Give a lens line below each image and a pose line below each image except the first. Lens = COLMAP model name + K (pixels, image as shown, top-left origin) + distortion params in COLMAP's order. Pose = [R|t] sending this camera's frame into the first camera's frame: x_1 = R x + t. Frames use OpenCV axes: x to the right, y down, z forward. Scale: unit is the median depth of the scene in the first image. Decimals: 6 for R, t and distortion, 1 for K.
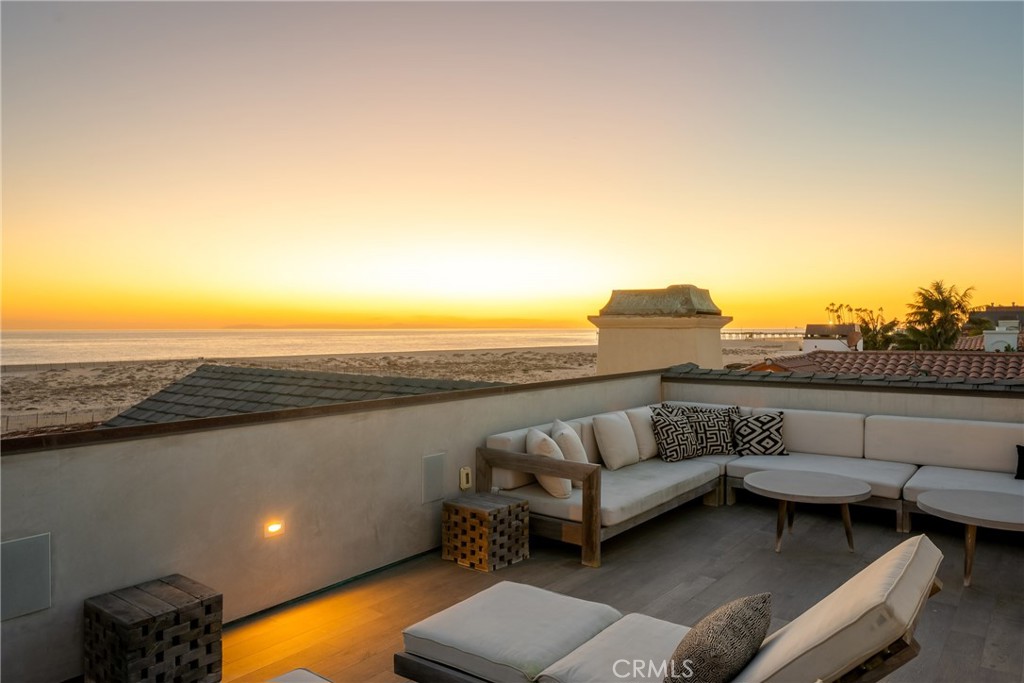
lens RADIAL K [[712.8, 0, 512.0], [0, 712.8, 341.5], [0, 0, 1]] dist [-0.001676, 0.000499]
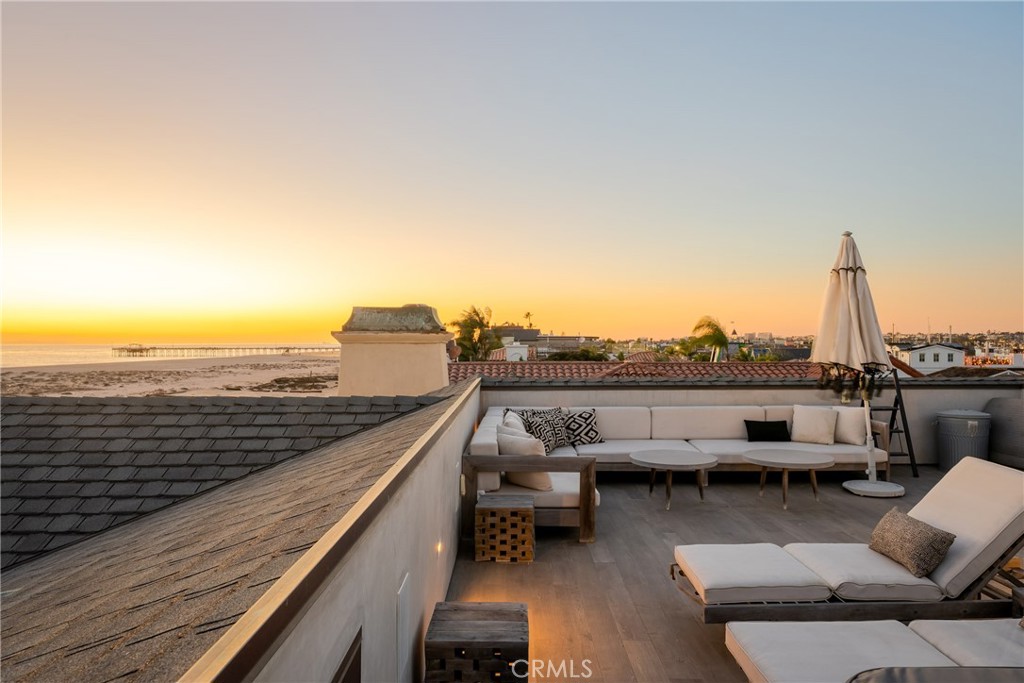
lens RADIAL K [[694.4, 0, 512.0], [0, 694.4, 341.5], [0, 0, 1]] dist [-0.006837, -0.000657]
pose [[0.793491, 0.000478, 0.608582, -0.498512], [0.012533, 0.999775, -0.017127, -0.002481], [-0.608453, 0.021217, 0.793306, 0.103264]]
